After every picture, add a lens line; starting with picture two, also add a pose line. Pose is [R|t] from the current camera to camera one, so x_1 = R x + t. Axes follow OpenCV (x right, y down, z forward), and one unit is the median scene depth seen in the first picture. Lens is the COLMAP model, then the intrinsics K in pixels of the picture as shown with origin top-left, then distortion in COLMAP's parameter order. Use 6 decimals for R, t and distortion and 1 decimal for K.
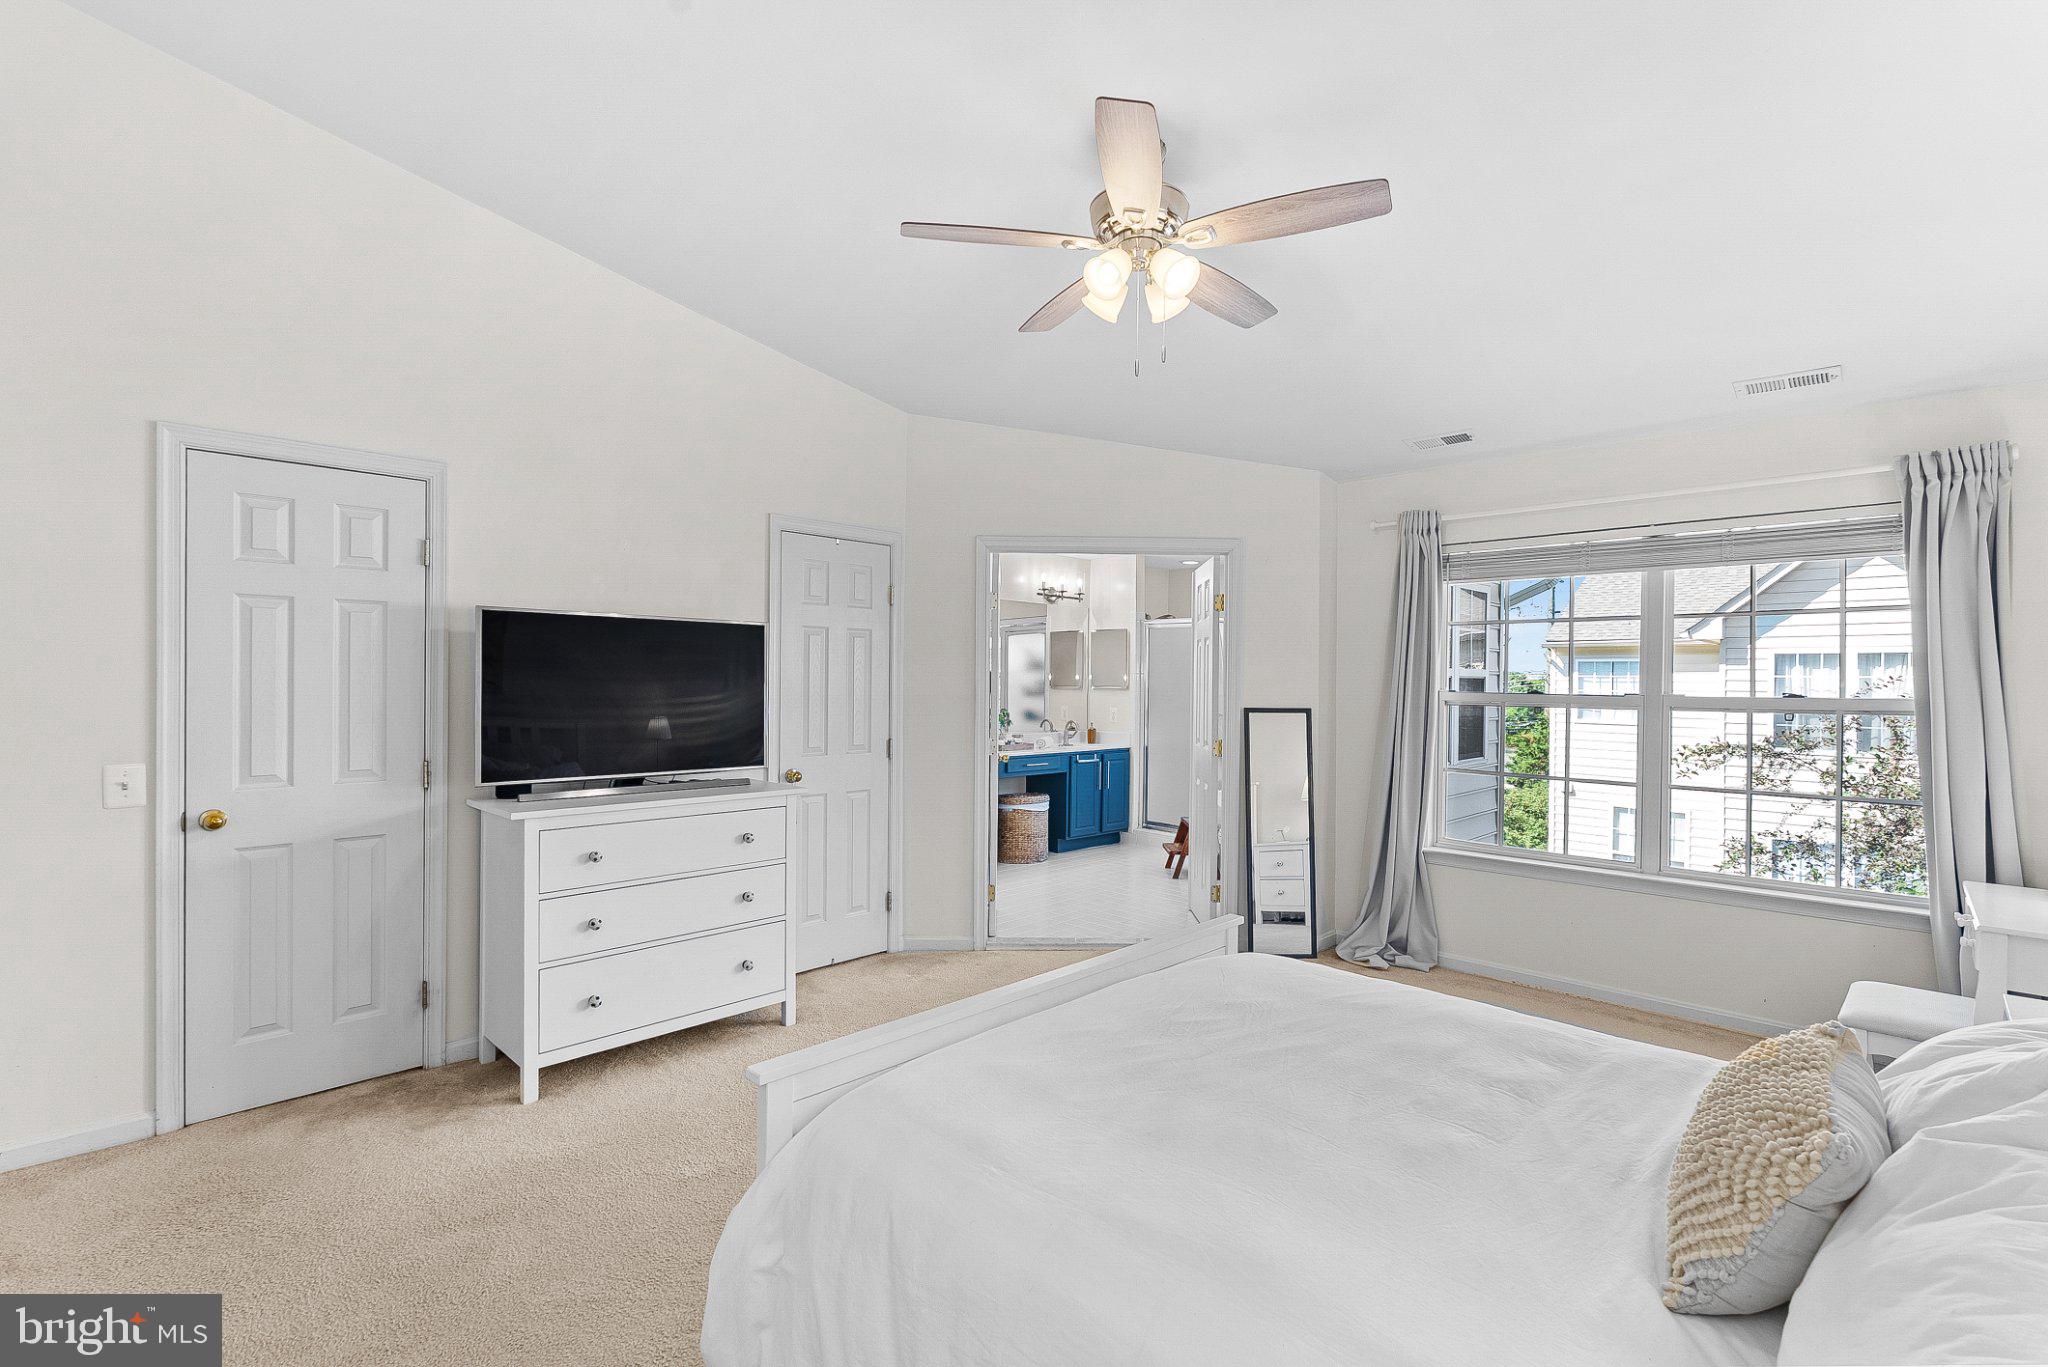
lens RADIAL K [[913.8, 0, 1018.0], [0, 913.8, 685.3], [0, 0, 1]] dist [-0.006645, -0.000054]
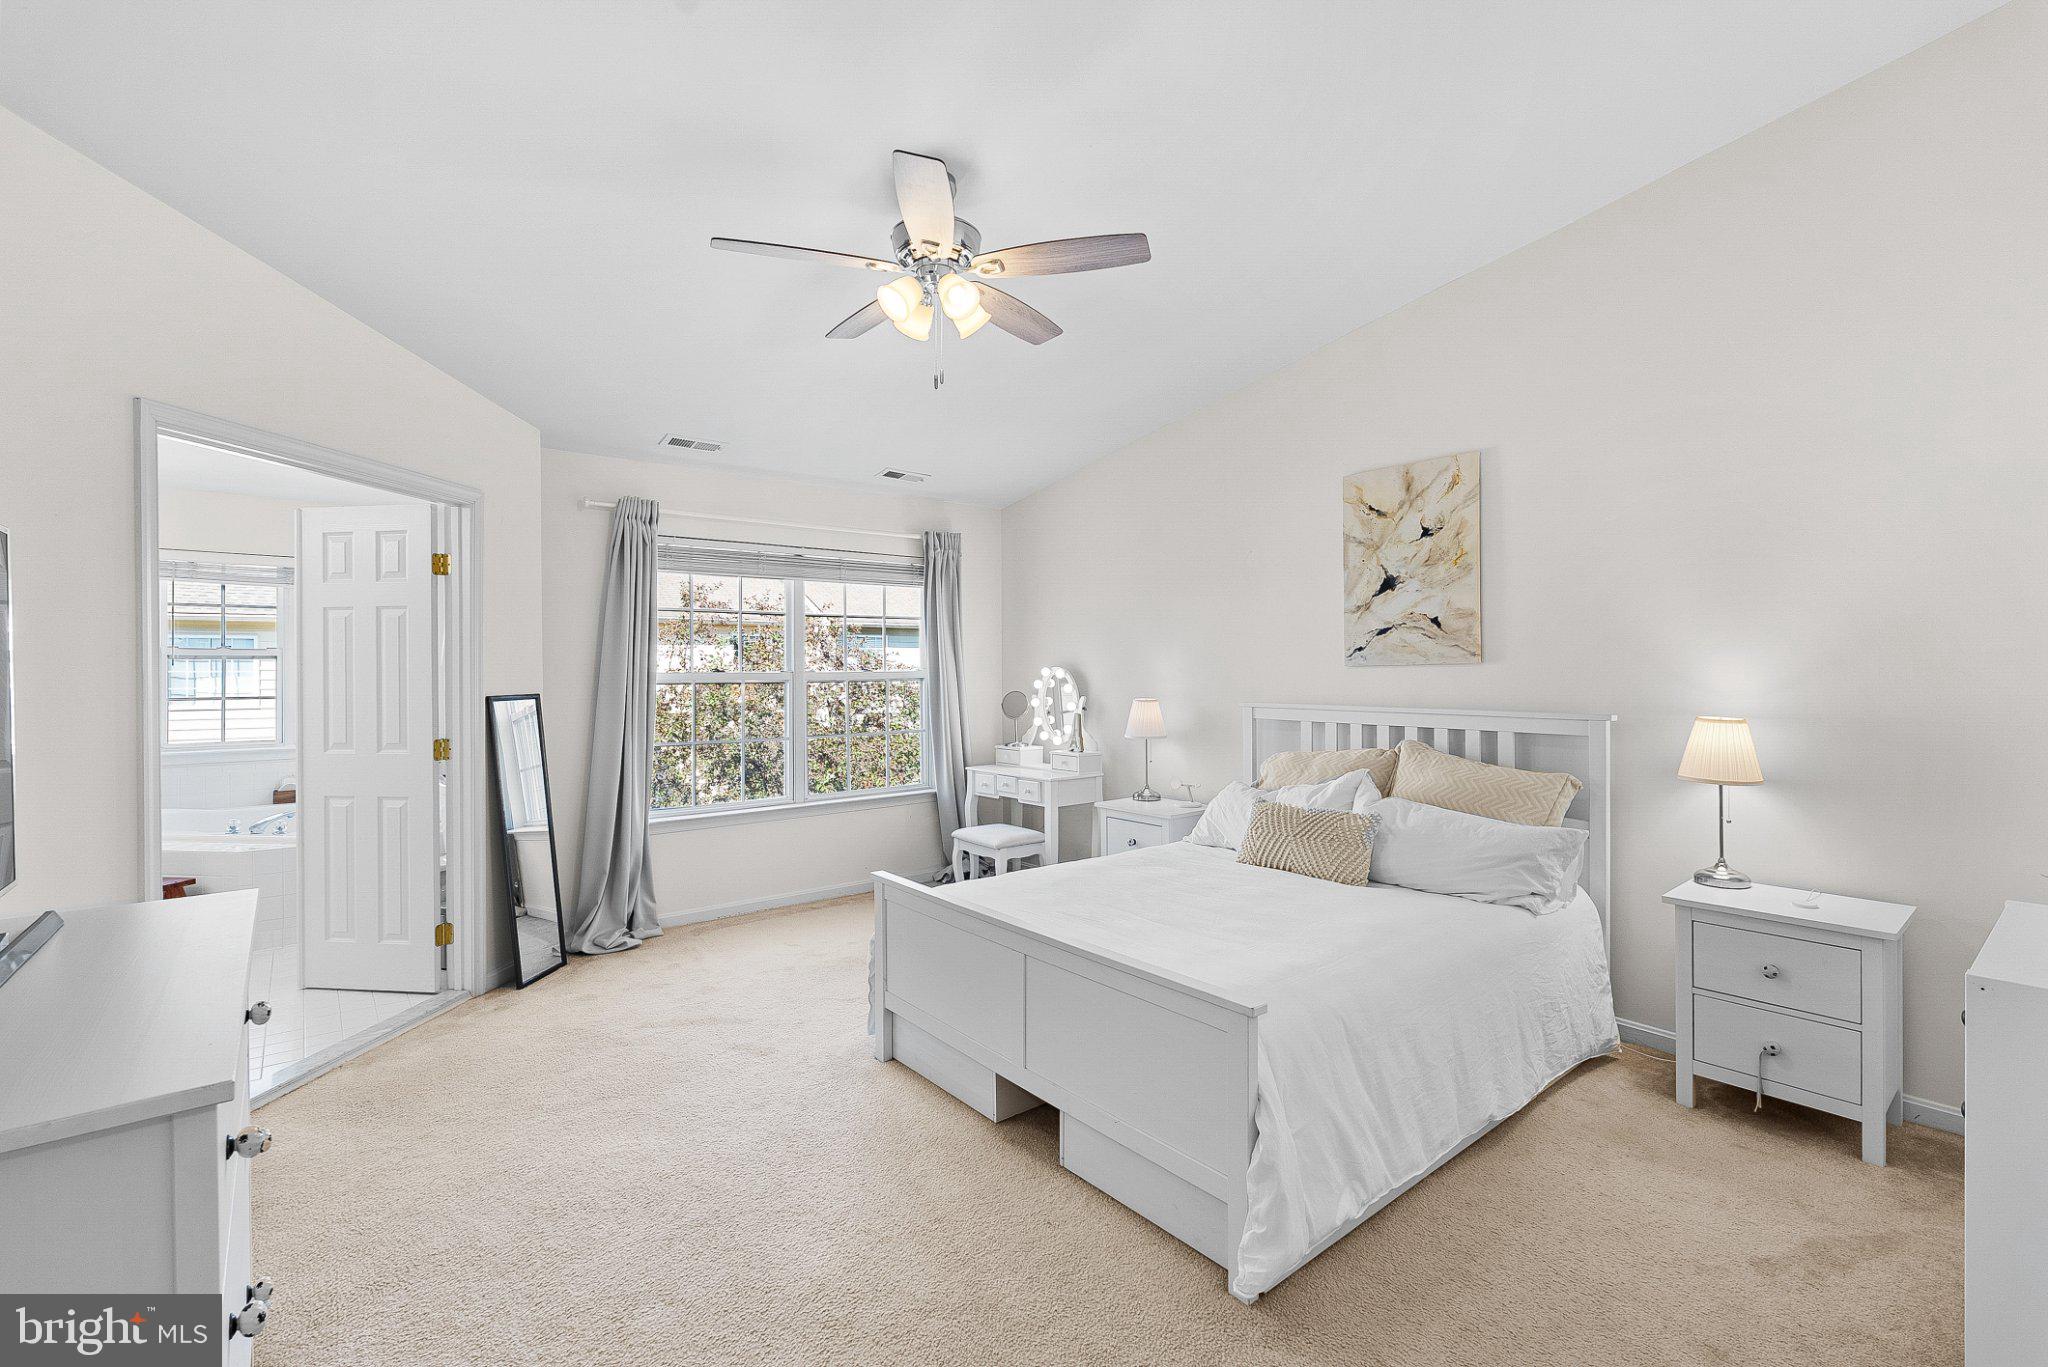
lens RADIAL K [[913.8, 0, 1025.7], [0, 913.8, 670.8], [0, 0, 1]] dist [-0.006645, -0.000054]
pose [[0.118409, -0.013729, 0.992870, -0.689766], [0.010602, 0.999865, 0.012562, -0.004738], [-0.992908, 0.009039, 0.118539, 0.555682]]
